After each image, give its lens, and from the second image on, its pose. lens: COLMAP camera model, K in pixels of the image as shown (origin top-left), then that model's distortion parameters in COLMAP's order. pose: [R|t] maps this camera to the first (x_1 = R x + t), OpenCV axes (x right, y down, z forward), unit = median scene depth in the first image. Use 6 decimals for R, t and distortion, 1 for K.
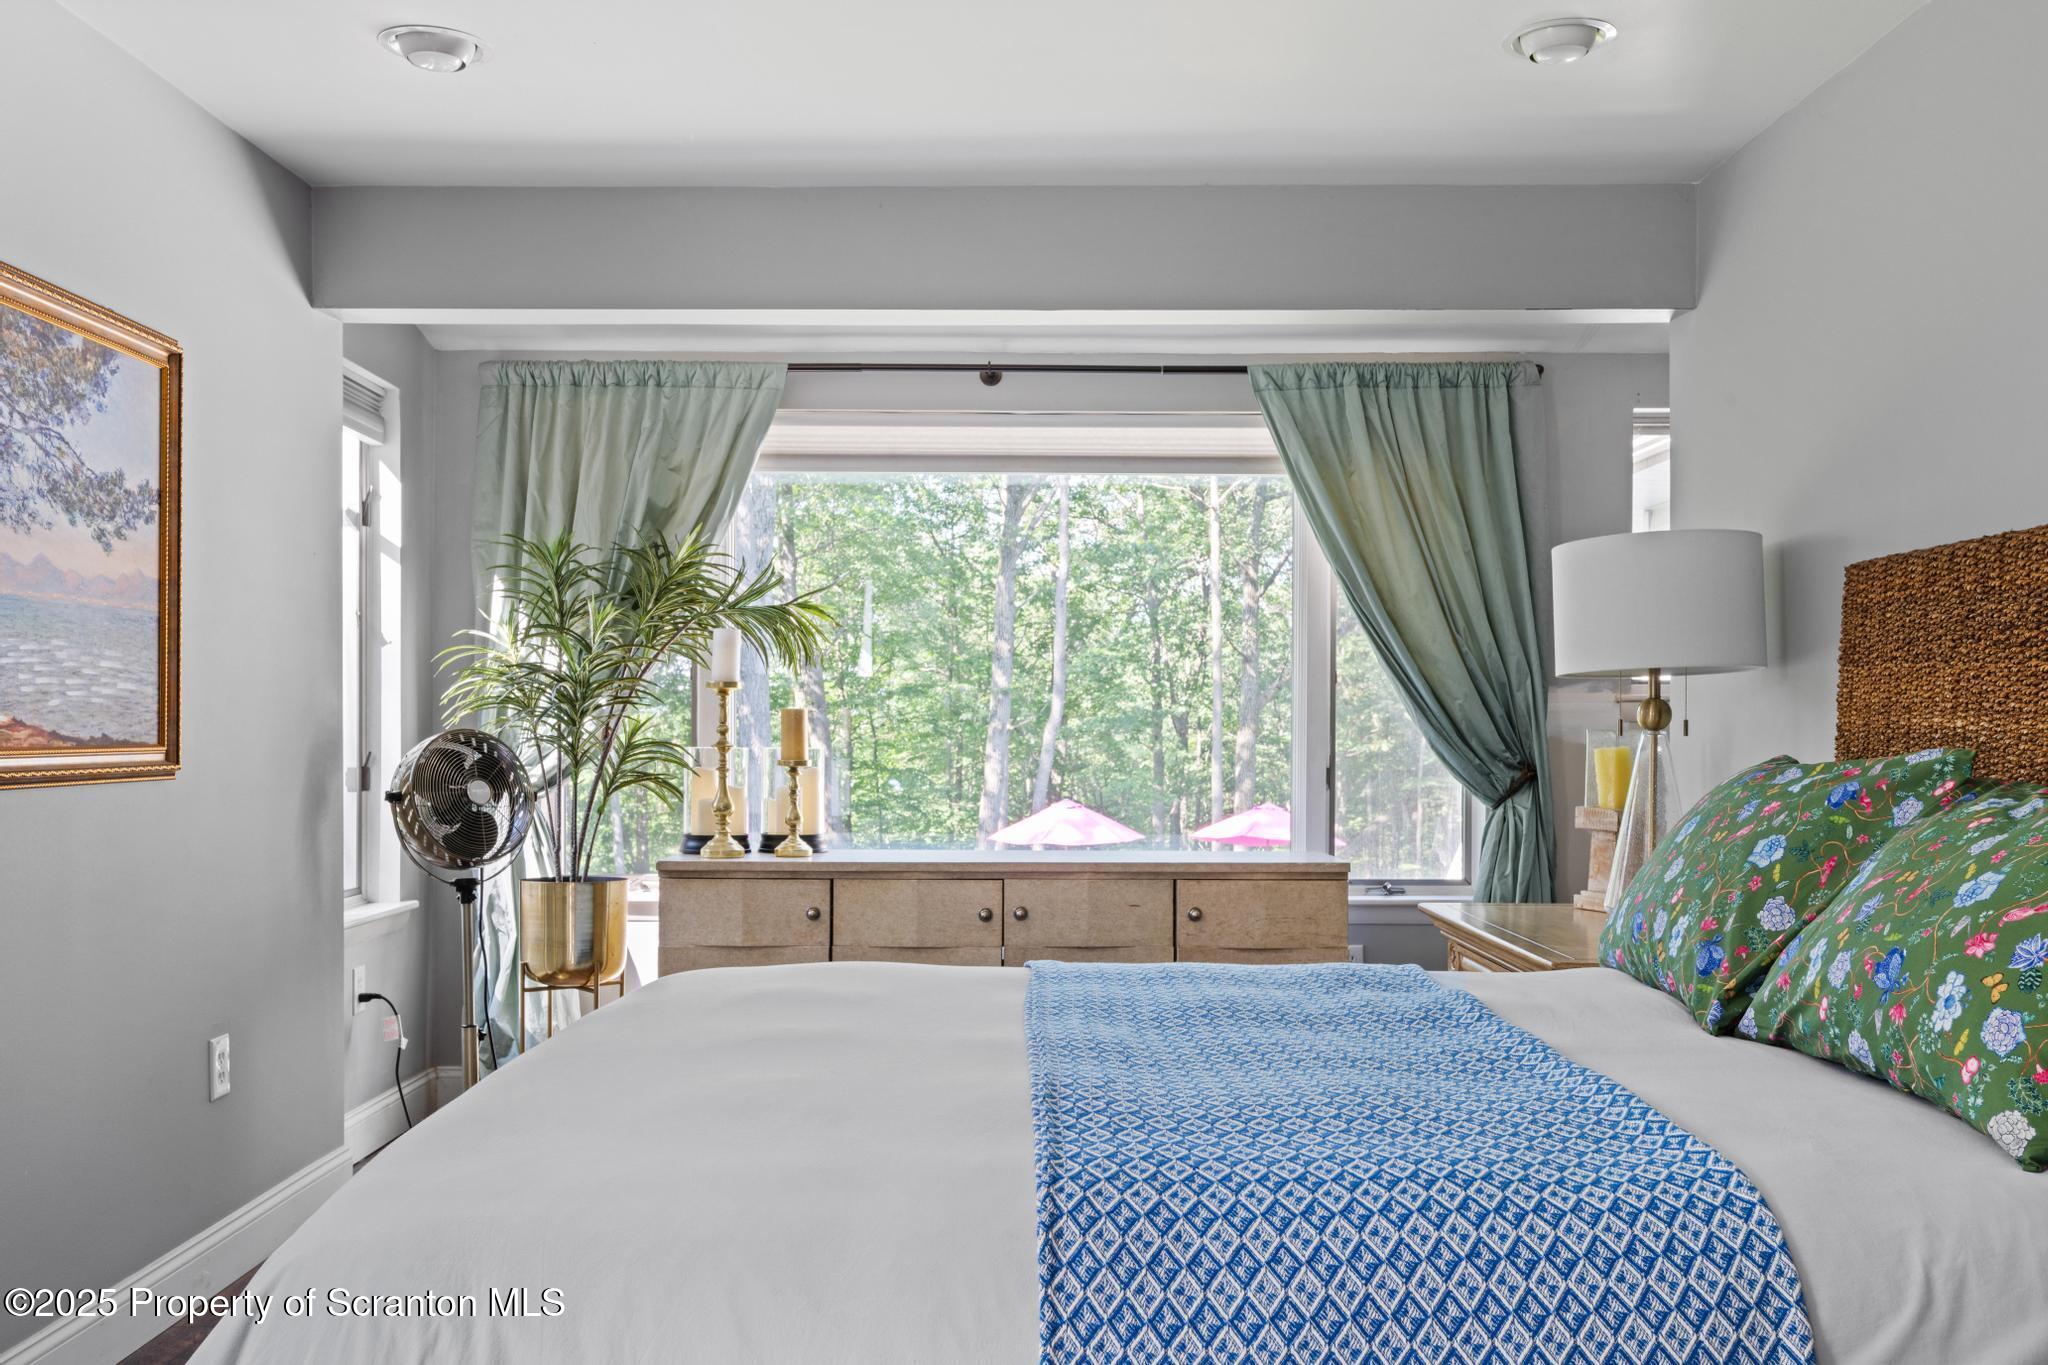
lens RADIAL K [[1774.1, 0, 1023.8], [0, 1774.1, 693.7], [0, 0, 1]] dist [-0.001131, -0.012066]
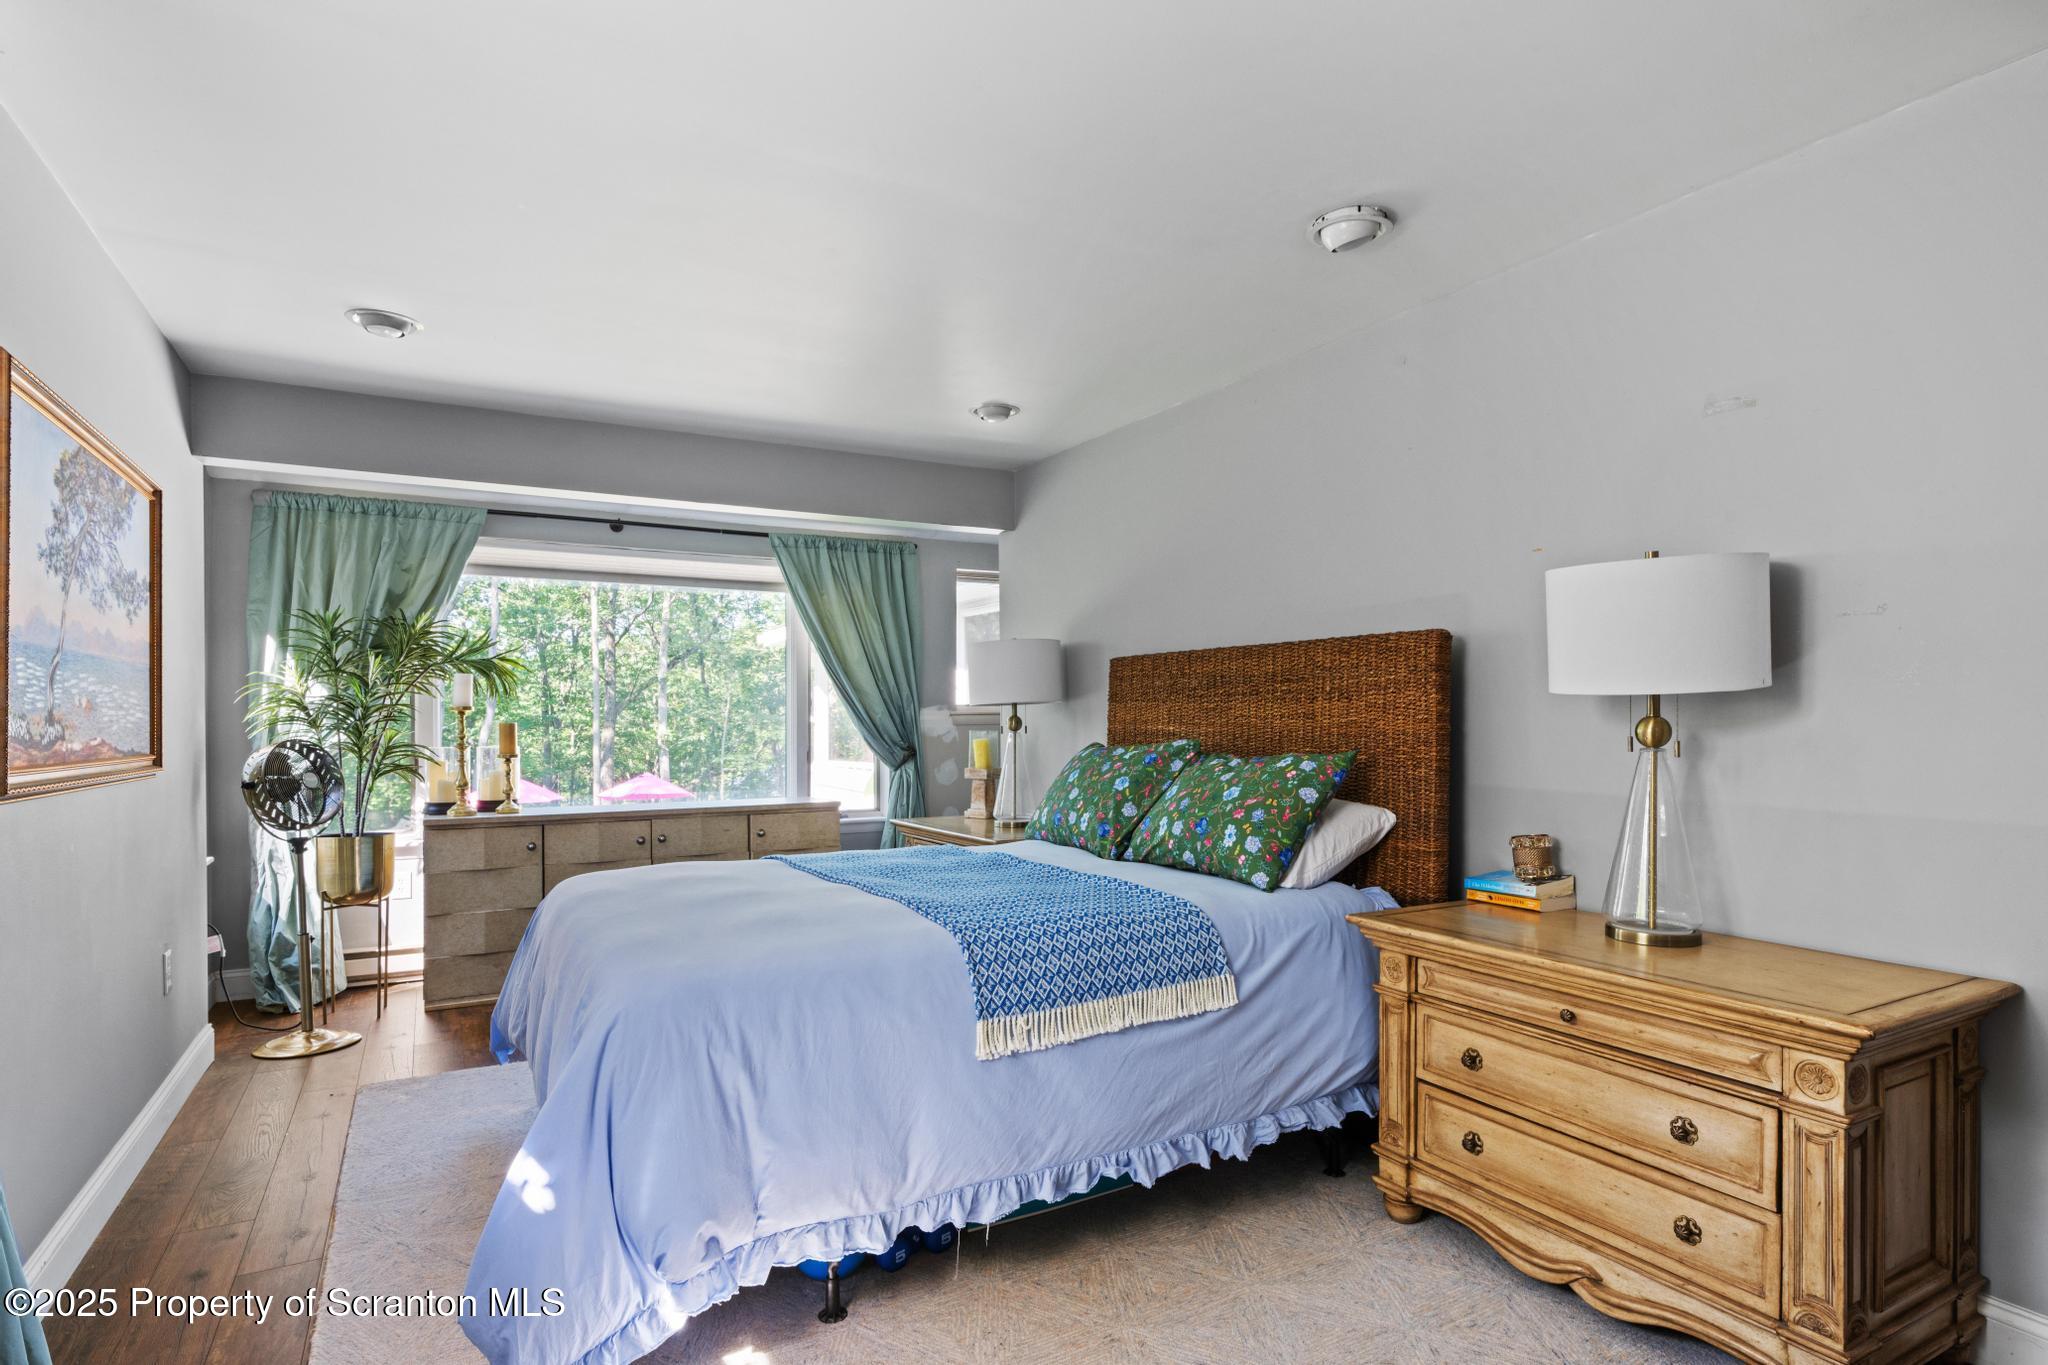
lens RADIAL K [[1059.3, 0, 1023.6], [0, 1059.3, 689.3], [0, 0, 1]] dist [0.000795, 0.000206]
pose [[0.872859, 0.006442, 0.487929, -0.197842], [0.000345, 0.999904, -0.013819, -0.009162], [-0.487972, 0.012231, 0.872774, -0.090970]]
